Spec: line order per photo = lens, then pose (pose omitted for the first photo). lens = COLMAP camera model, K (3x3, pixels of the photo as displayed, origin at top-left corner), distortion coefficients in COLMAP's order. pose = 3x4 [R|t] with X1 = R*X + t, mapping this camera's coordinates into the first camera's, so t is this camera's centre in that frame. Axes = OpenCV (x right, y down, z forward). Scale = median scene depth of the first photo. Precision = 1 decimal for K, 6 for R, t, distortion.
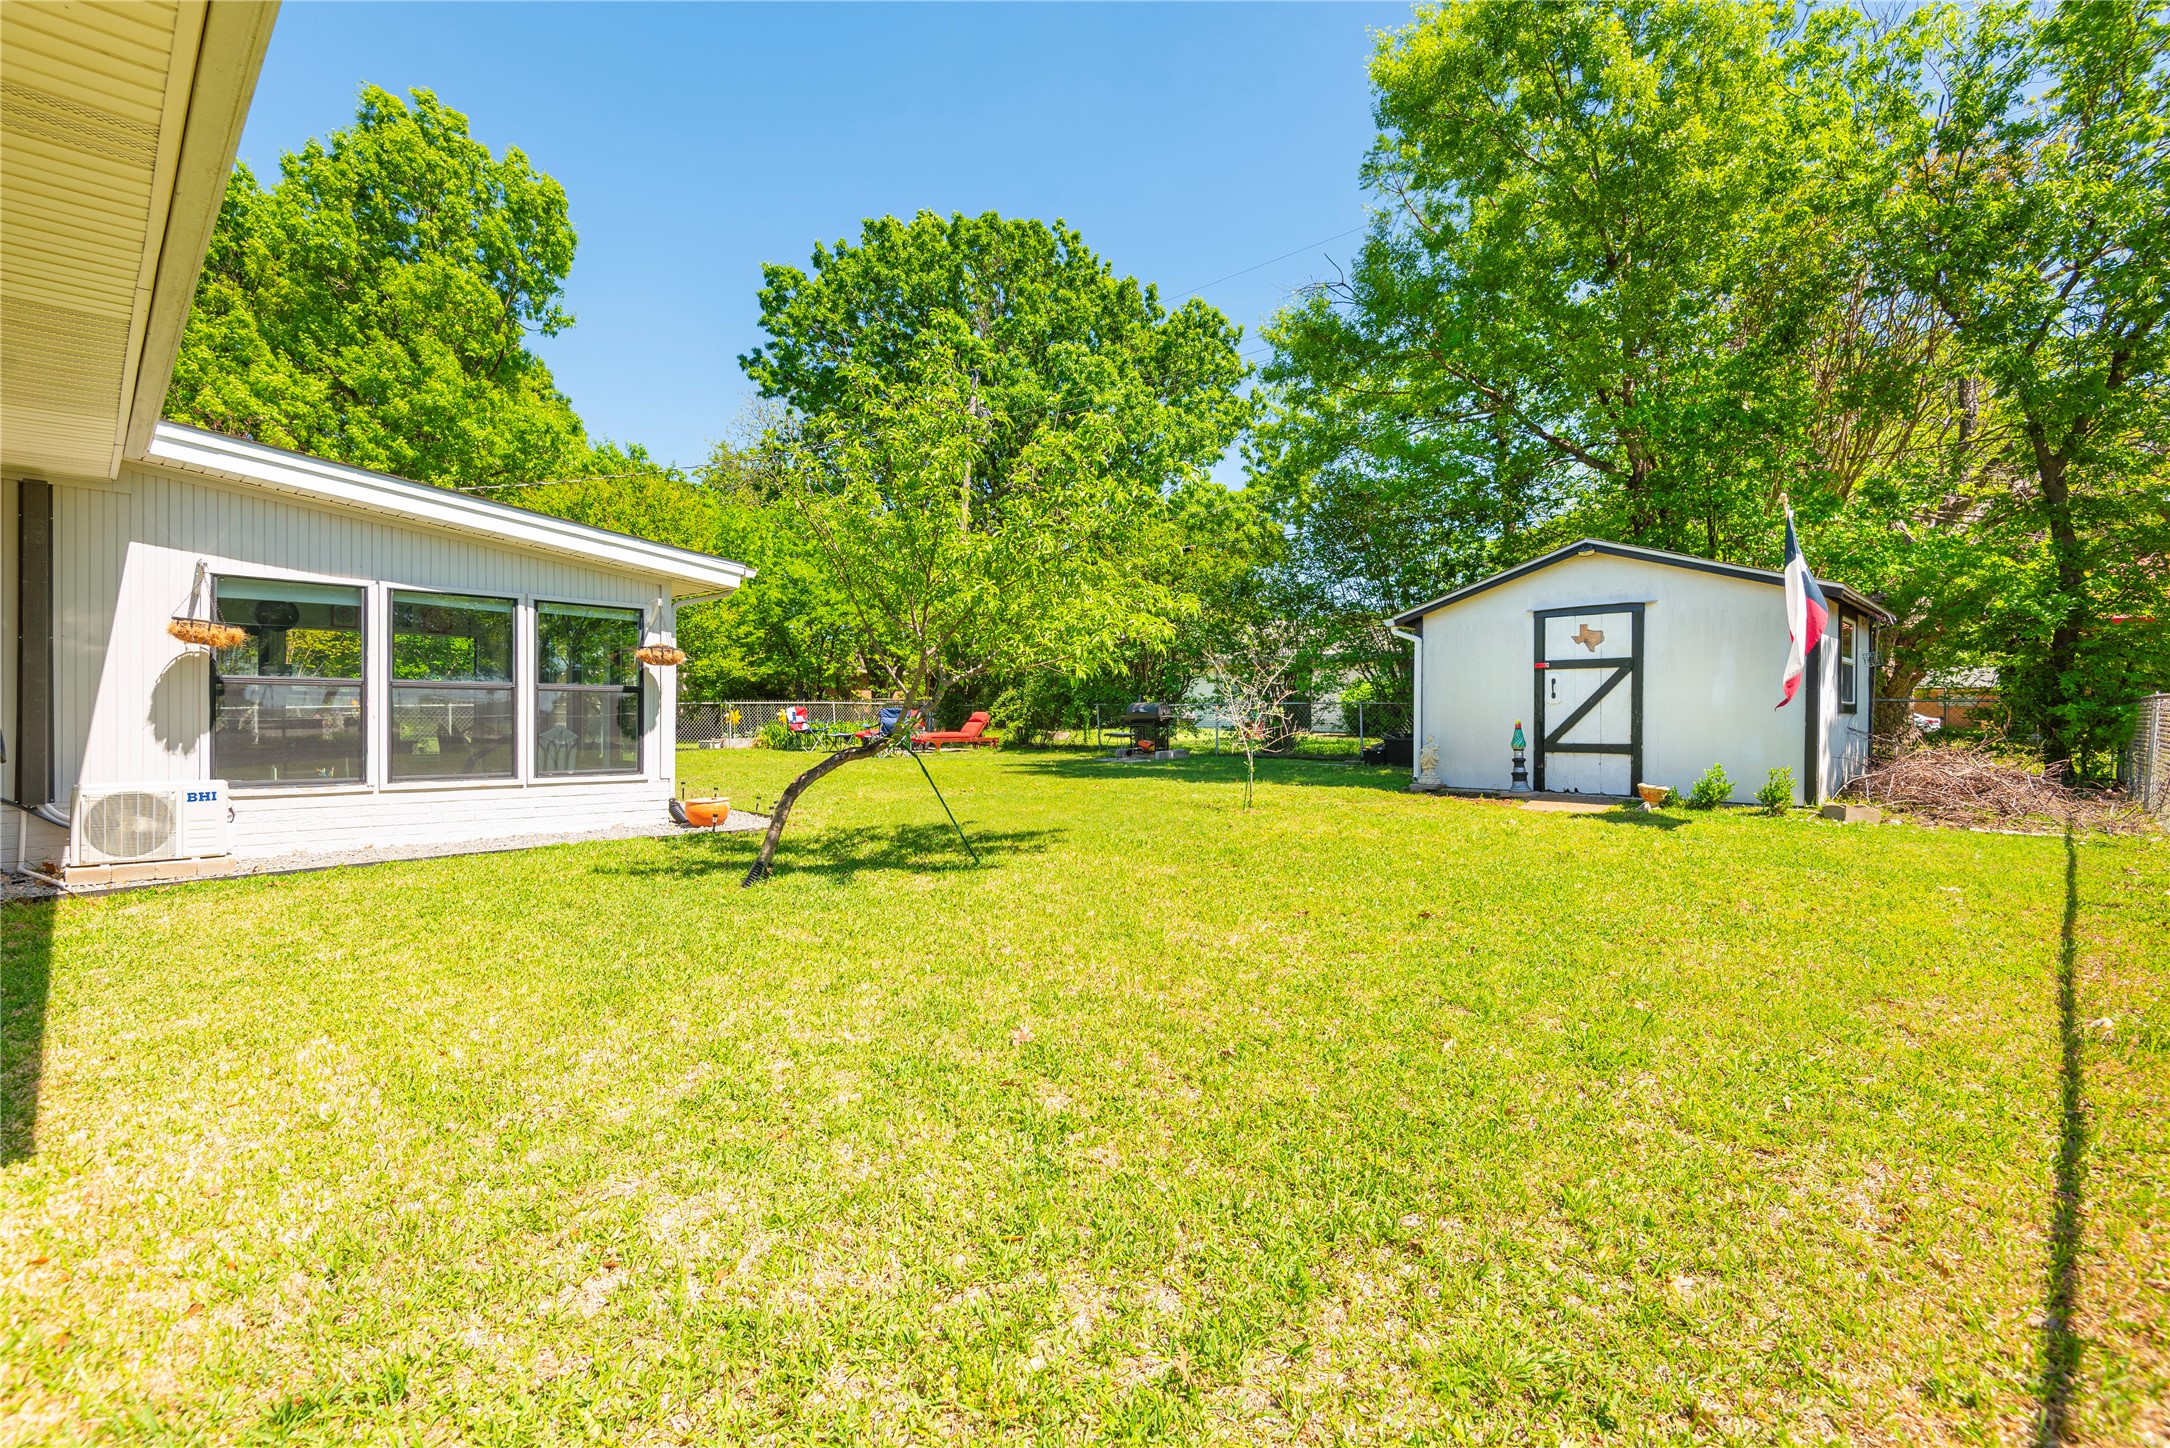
lens RADIAL K [[986.0, 0, 1084.6], [0, 986.0, 733.3], [0, 0, 1]] dist [0.021203, -0.000456]
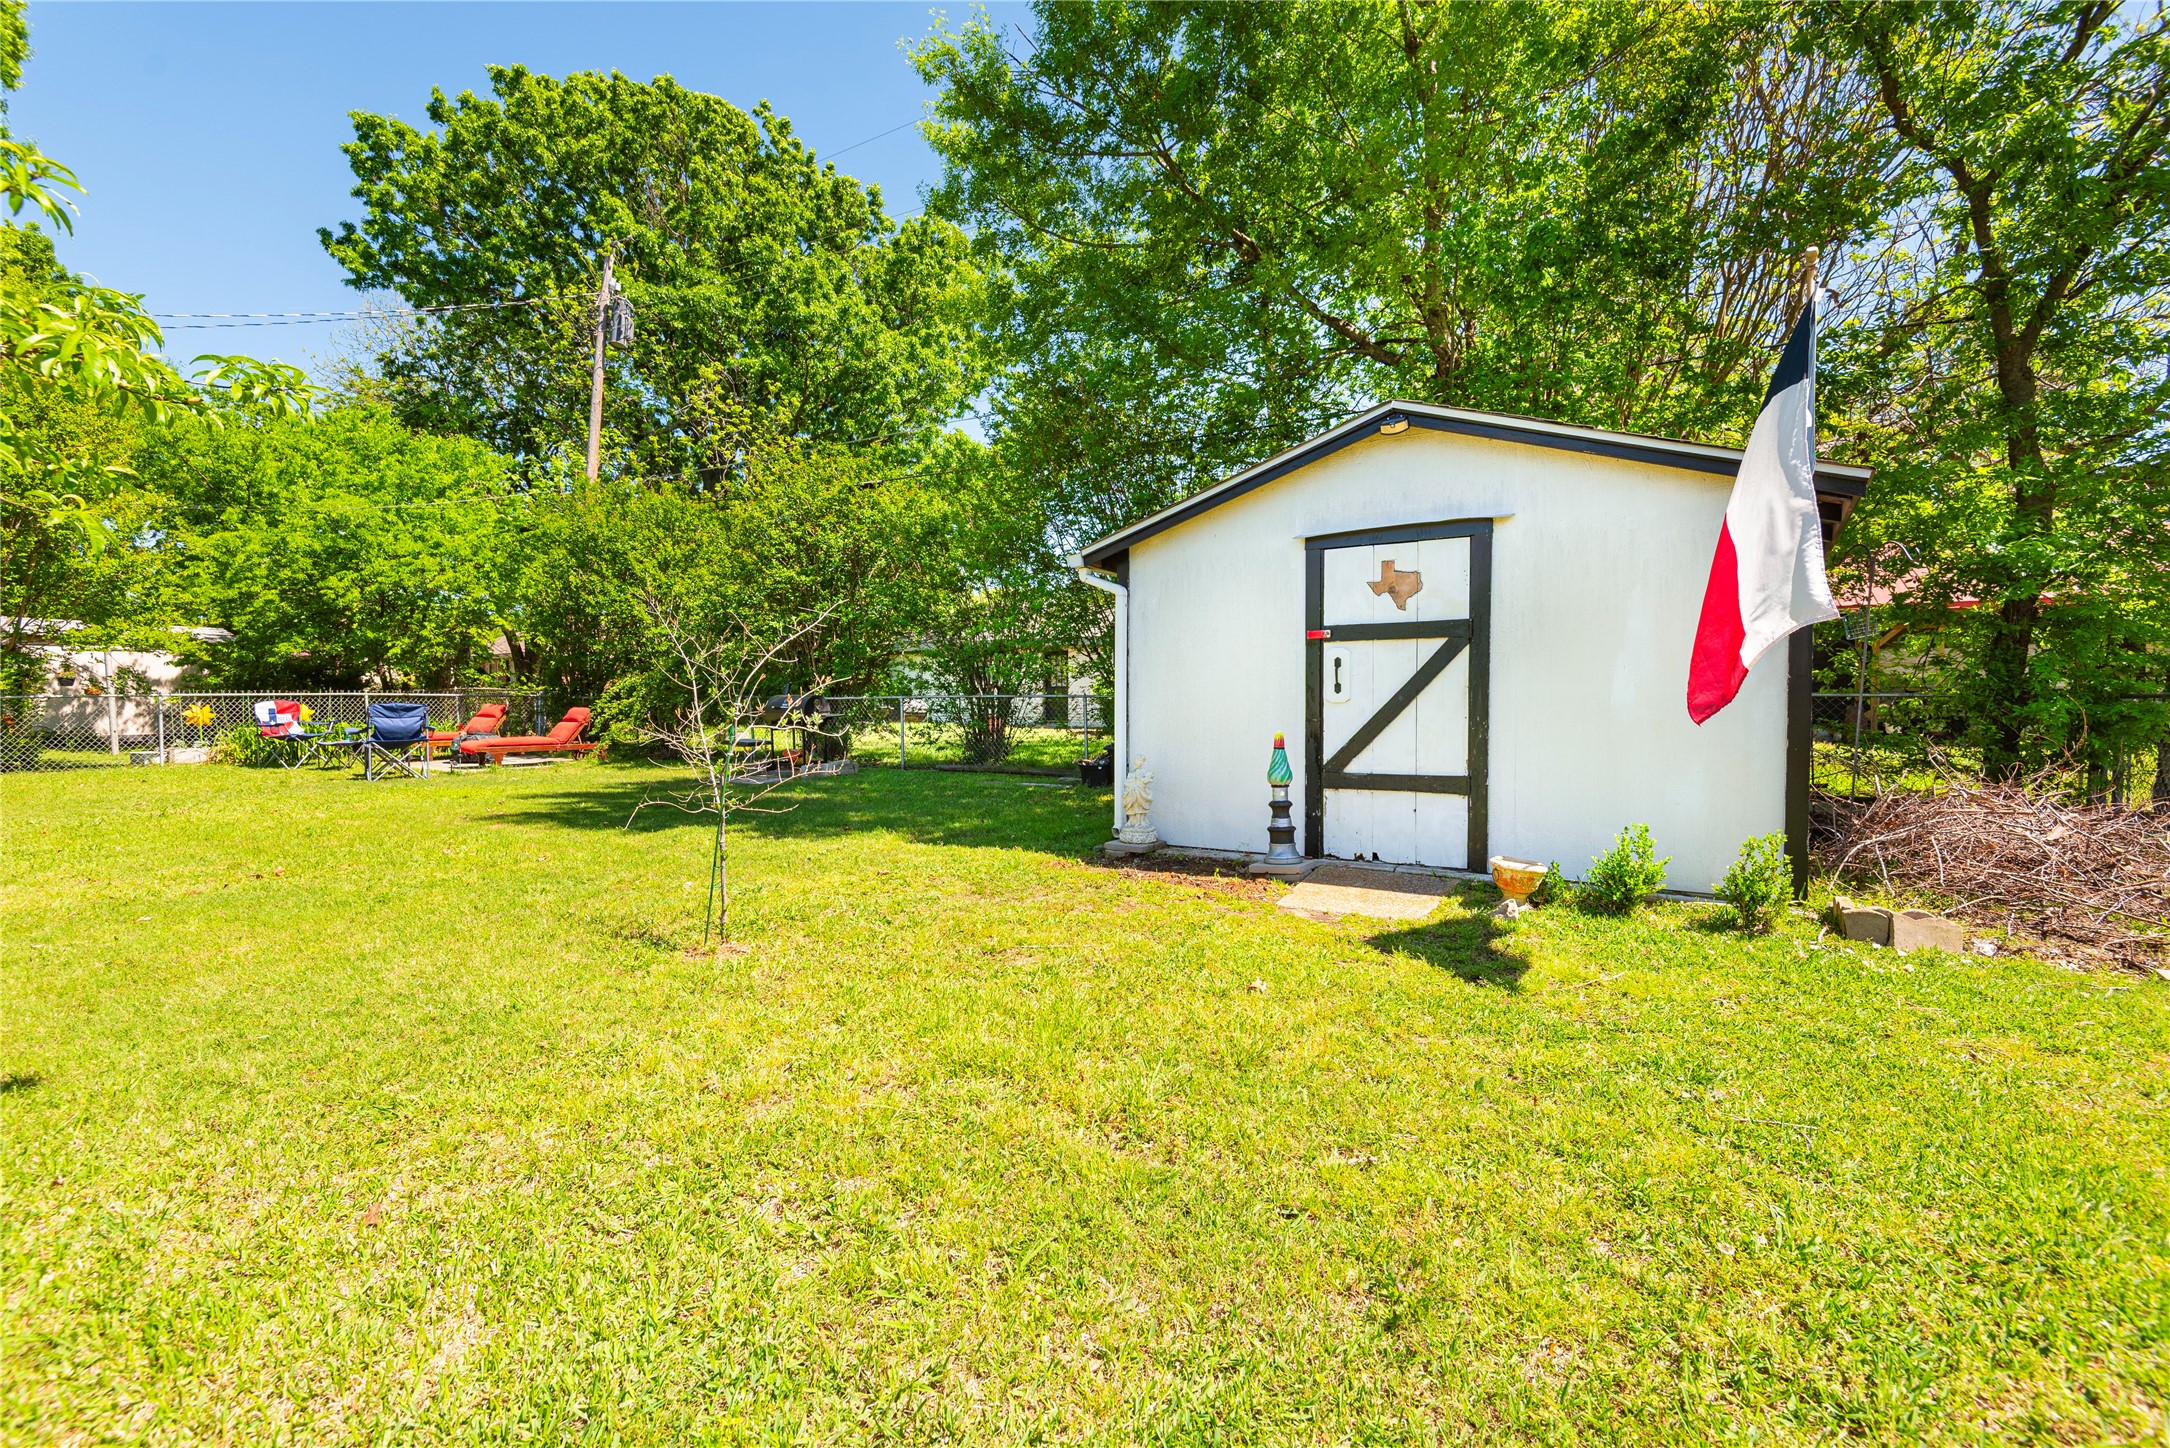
lens RADIAL K [[974.4, 0, 1085.0], [0, 974.4, 724.0], [0, 0, 1]] dist [0.033101, -0.027678]
pose [[0.980737, -0.004155, 0.195286, 0.221519], [0.003964, 0.999991, 0.001368, -0.018681], [-0.195290, -0.000567, 0.980745, 0.478625]]
